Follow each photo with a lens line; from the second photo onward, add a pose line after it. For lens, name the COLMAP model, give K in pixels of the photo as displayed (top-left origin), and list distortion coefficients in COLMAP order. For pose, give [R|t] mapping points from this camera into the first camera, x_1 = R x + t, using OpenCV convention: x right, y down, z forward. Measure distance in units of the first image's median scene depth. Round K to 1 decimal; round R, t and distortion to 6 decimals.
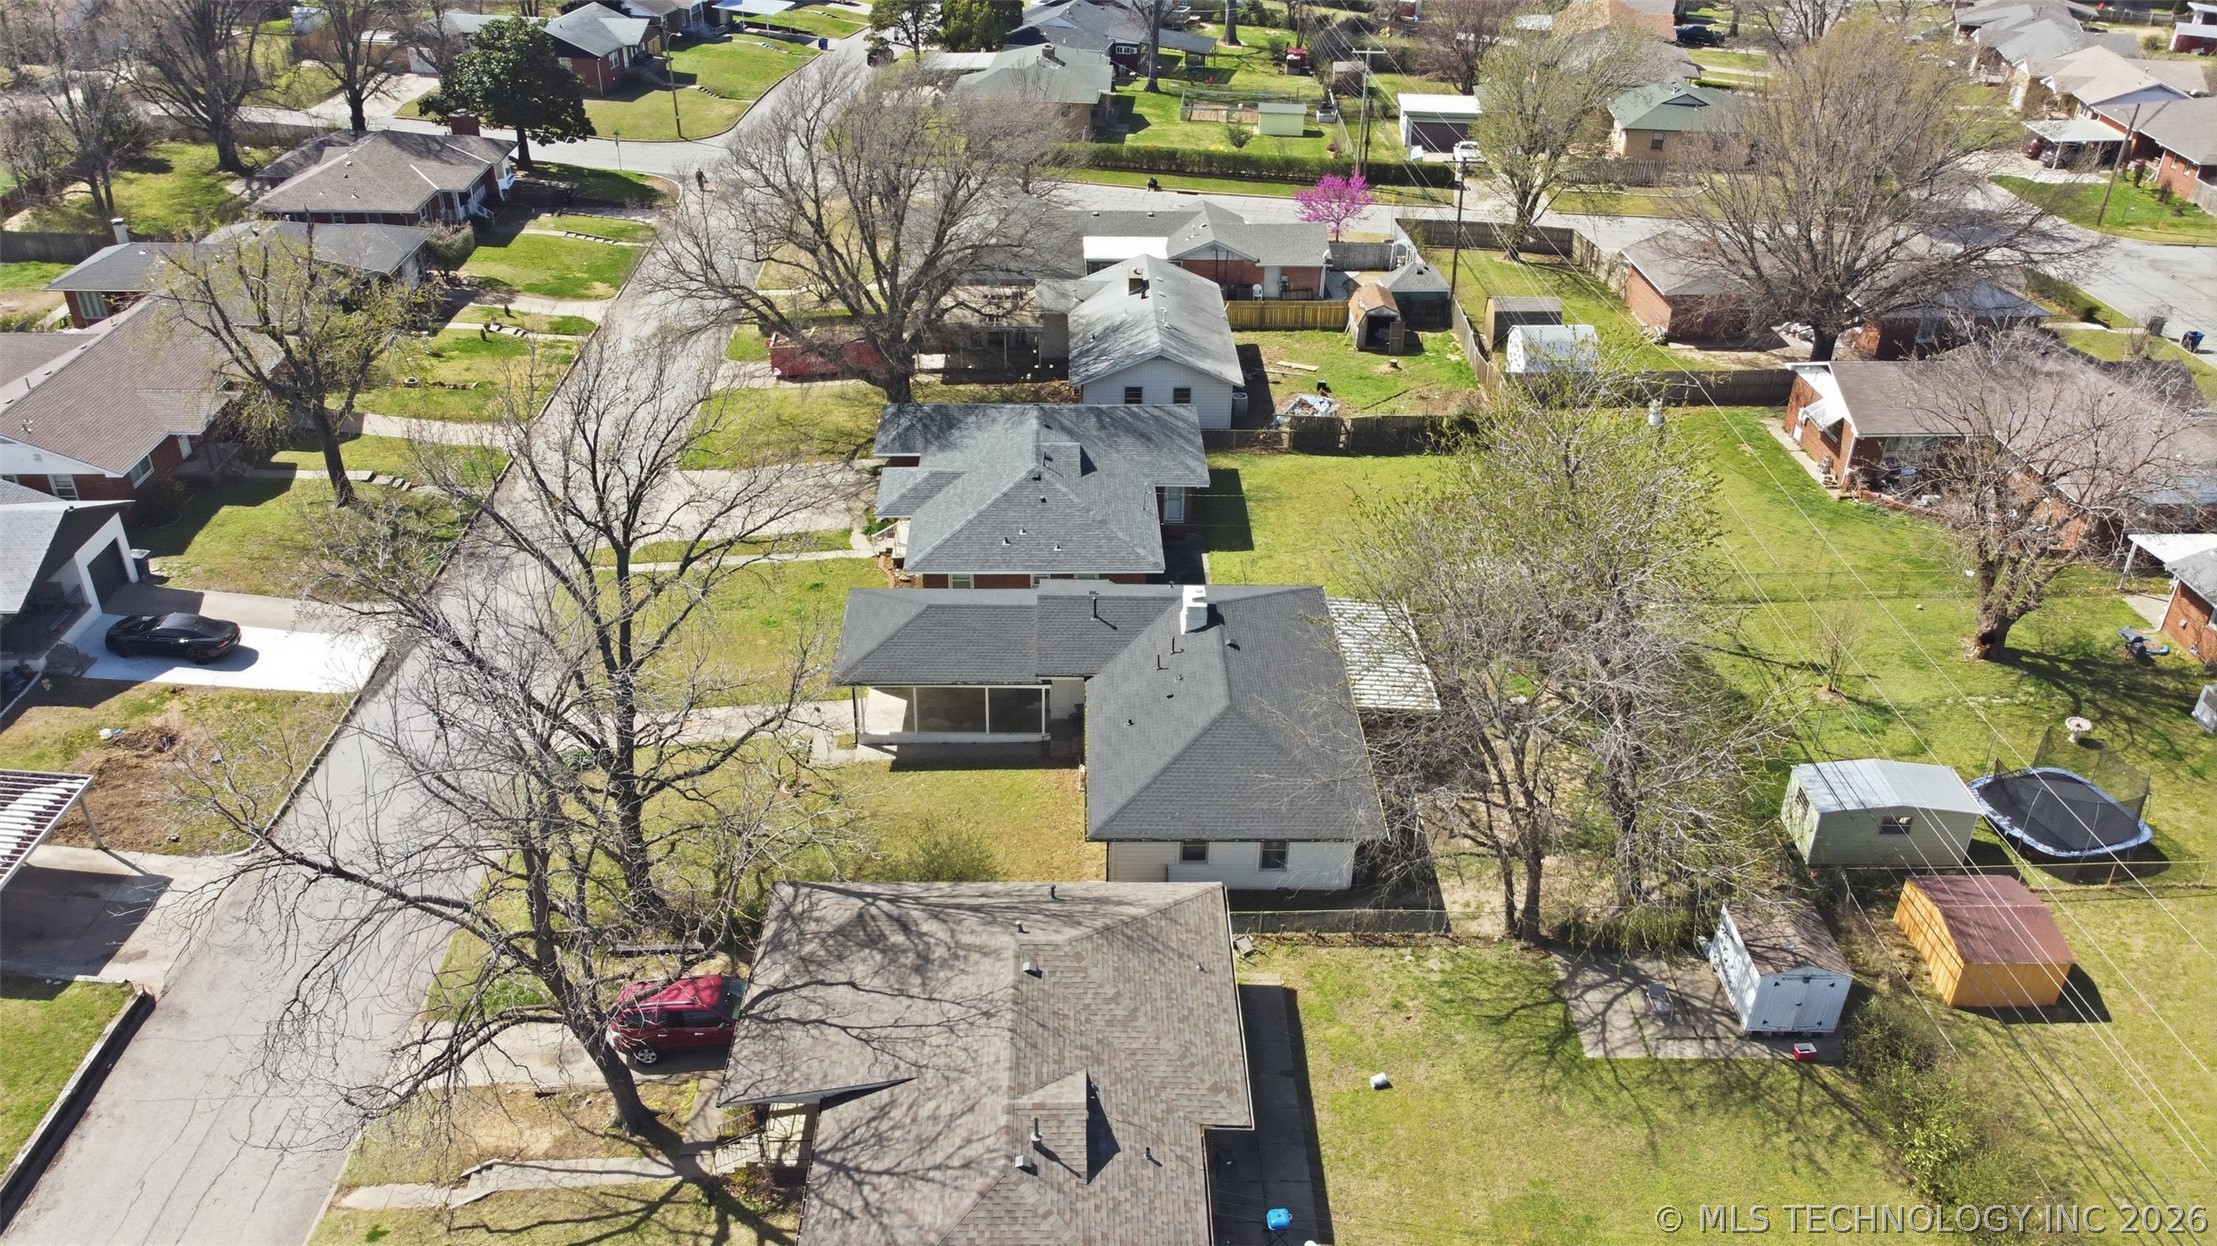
lens RADIAL K [[1677.0, 0, 1110.0], [0, 1677.0, 624.6], [0, 0, 1]] dist [-0.001151, -0.003839]
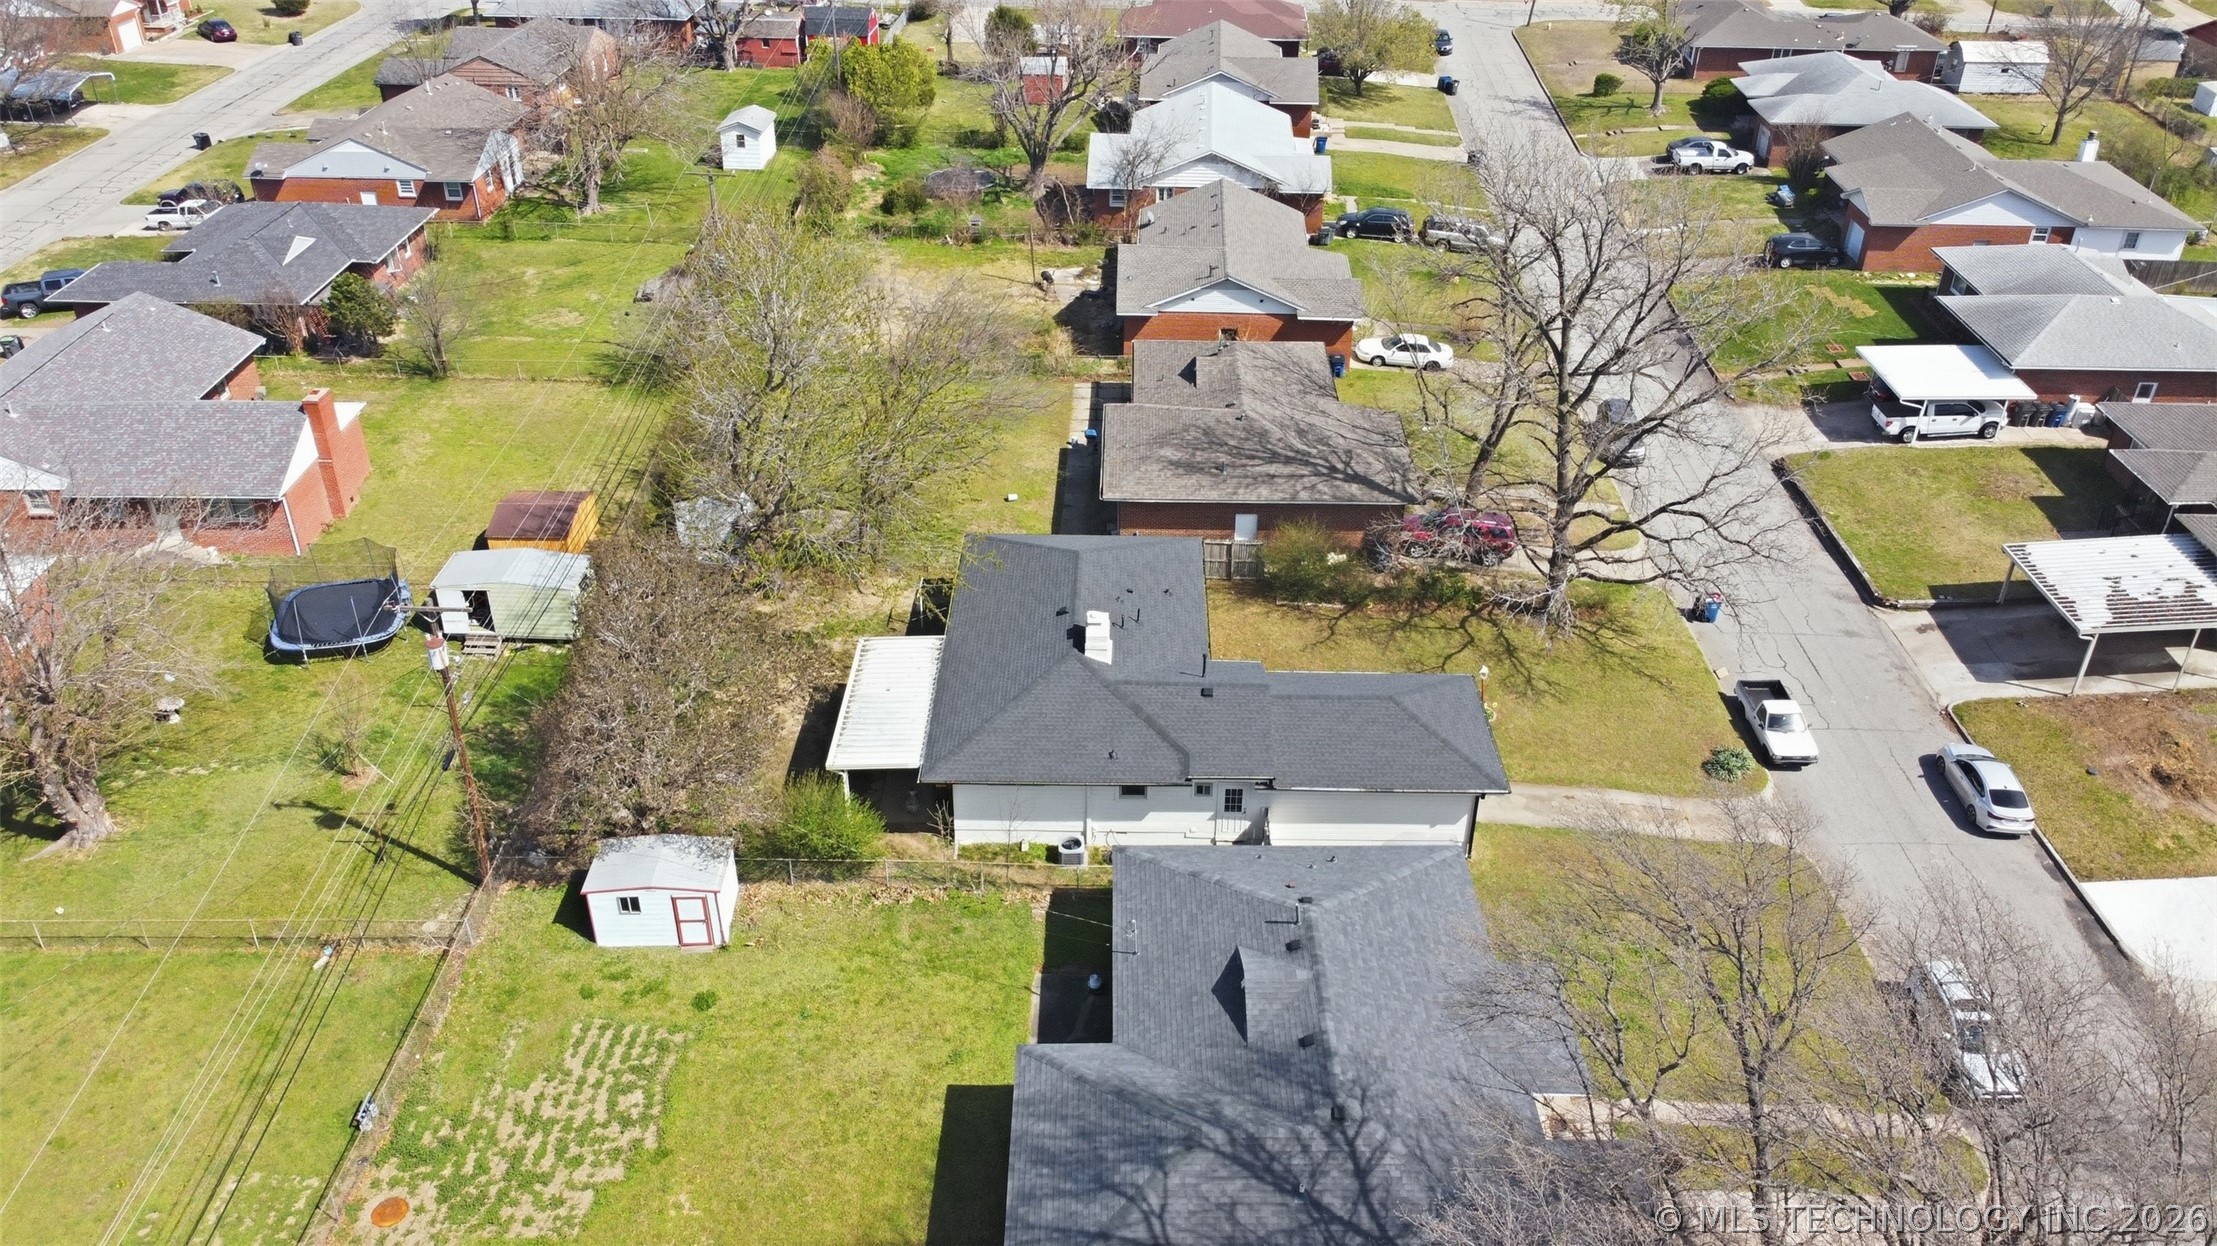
lens RADIAL K [[1677.0, 0, 1100.2], [0, 1677.0, 622.4], [0, 0, 1]] dist [-0.001151, -0.003839]
pose [[-0.999138, -0.036551, 0.019662, 0.040910], [-0.000031, 0.474398, 0.880311, -1.096335], [-0.041504, 0.879551, -0.473990, 1.882953]]
